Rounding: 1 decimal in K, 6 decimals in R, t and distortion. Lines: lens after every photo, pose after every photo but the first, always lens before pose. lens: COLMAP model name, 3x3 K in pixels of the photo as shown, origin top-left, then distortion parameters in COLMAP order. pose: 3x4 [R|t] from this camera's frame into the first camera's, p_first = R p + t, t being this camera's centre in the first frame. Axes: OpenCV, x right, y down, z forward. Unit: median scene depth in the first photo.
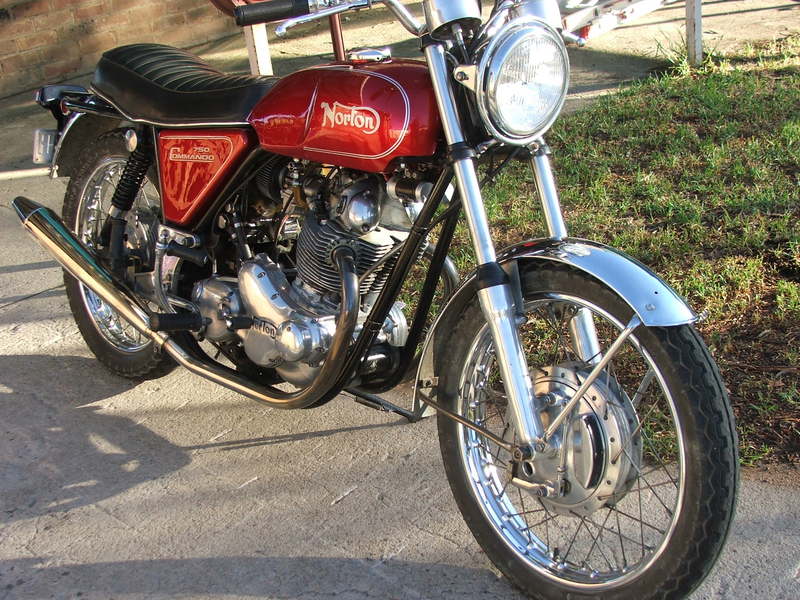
lens RADIAL K [[1135.7, 0, 400.0], [0, 1135.7, 300.0], [0, 0, 1]] dist [-0.159900, 0.582374]
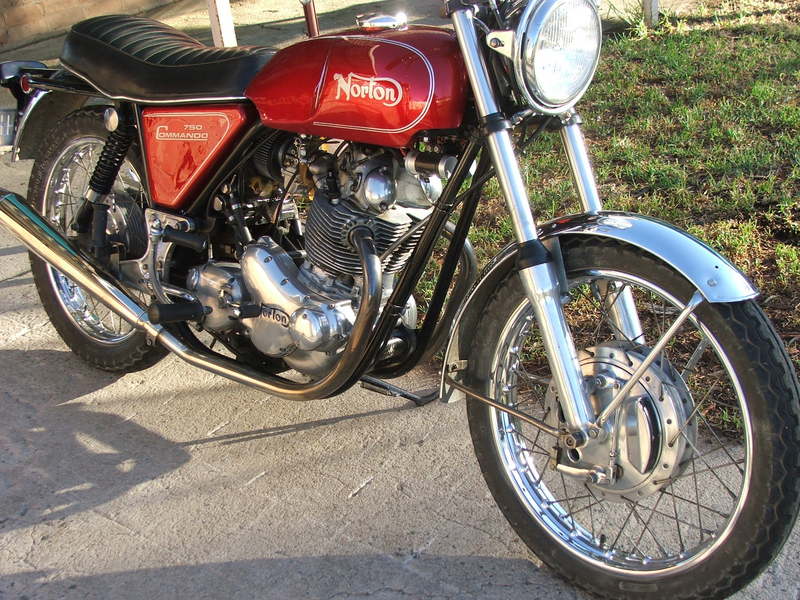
lens RADIAL K [[1135.7, 0, 400.0], [0, 1135.7, 300.0], [0, 0, 1]] dist [-0.159900, 0.582374]
pose [[0.996584, -0.038148, 0.073243, -0.084334], [0.036036, 0.998902, 0.029948, -0.012792], [-0.074305, -0.027206, 0.996864, 0.054013]]
